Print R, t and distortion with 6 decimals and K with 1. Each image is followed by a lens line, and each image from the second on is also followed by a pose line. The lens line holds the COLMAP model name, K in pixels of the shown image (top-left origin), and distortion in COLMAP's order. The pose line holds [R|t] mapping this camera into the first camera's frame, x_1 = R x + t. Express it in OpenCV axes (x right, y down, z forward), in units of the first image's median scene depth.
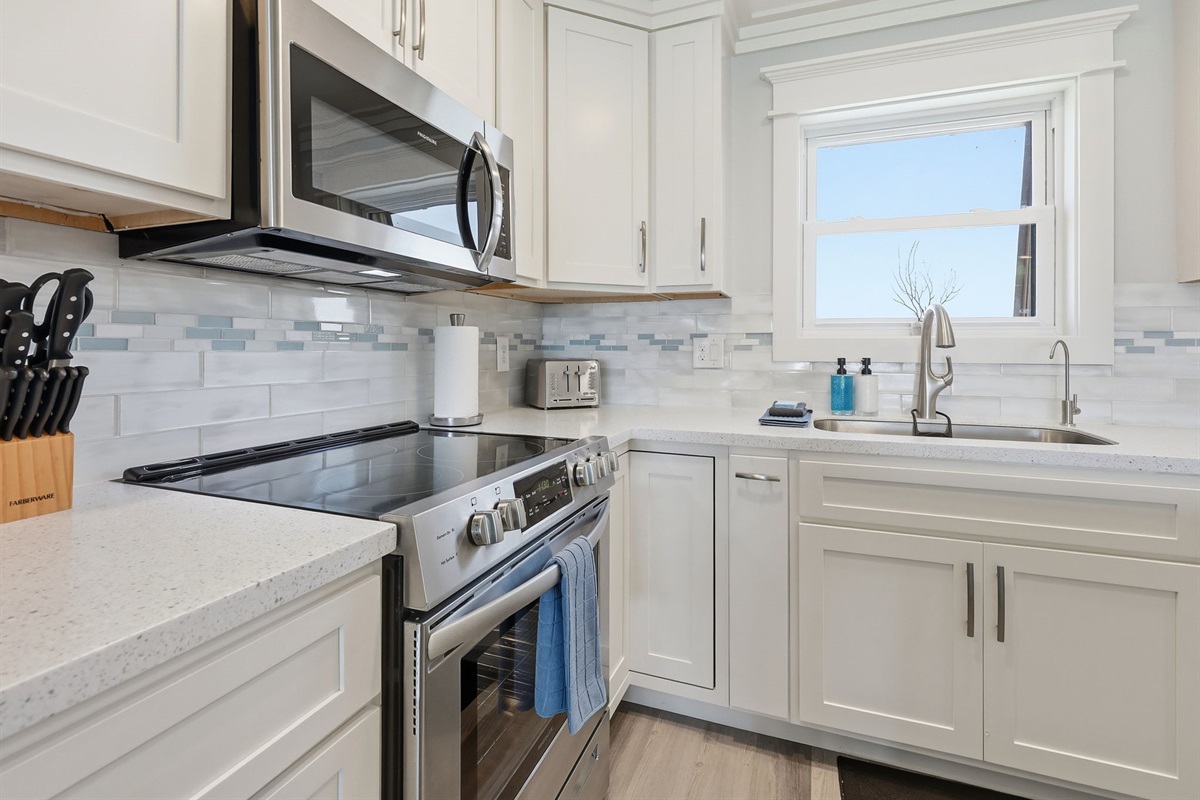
lens RADIAL K [[555.4, 0, 596.9], [0, 555.4, 344.9], [0, 0, 1]] dist [0.005143, -0.001017]
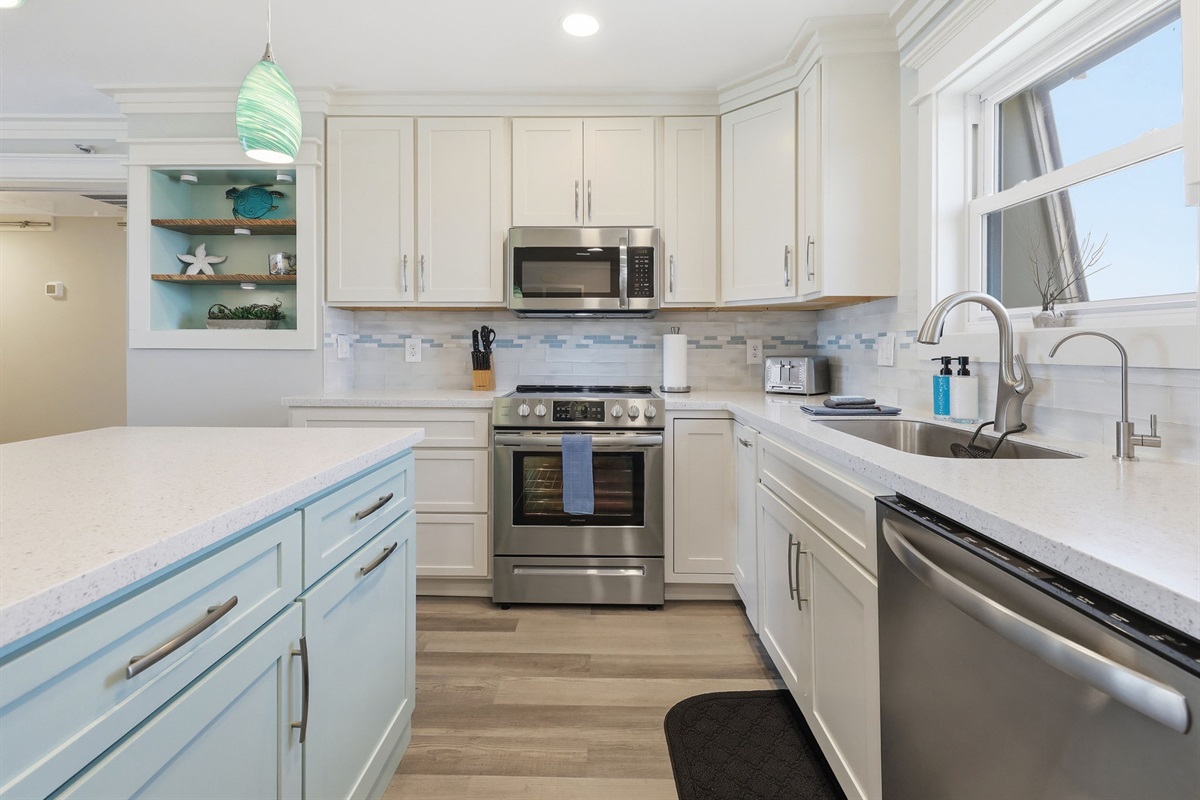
lens RADIAL K [[555.4, 0, 593.5], [0, 555.4, 349.0], [0, 0, 1]] dist [0.005143, -0.001017]
pose [[0.346443, -0.000853, -0.938071, 1.257475], [0.004392, 0.999990, 0.000712, 0.009387], [0.938061, -0.004366, 0.346444, 0.176715]]
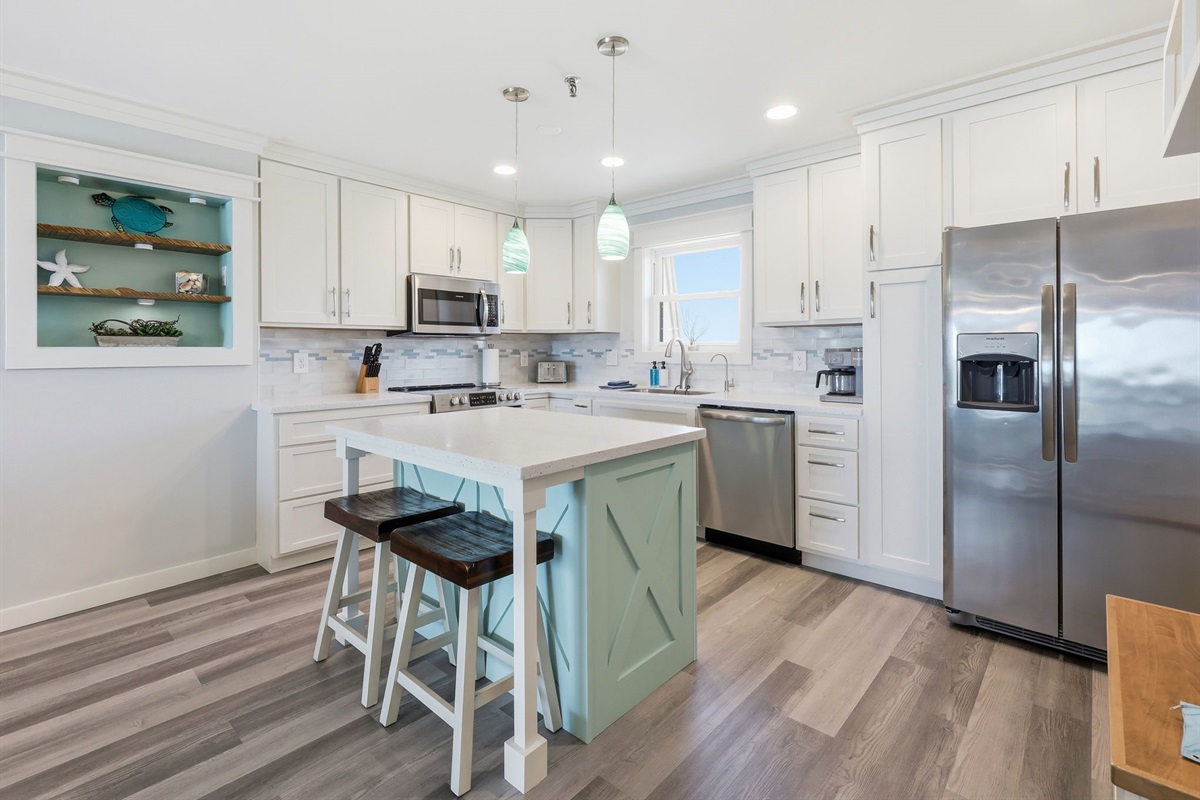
lens RADIAL K [[555.4, 0, 597.9], [0, 555.4, 346.8], [0, 0, 1]] dist [0.005143, -0.001017]
pose [[0.936926, -0.004997, -0.349493, 1.148985], [0.006556, 0.999973, 0.003278, -0.047934], [0.349467, -0.005362, 0.936933, -1.297874]]
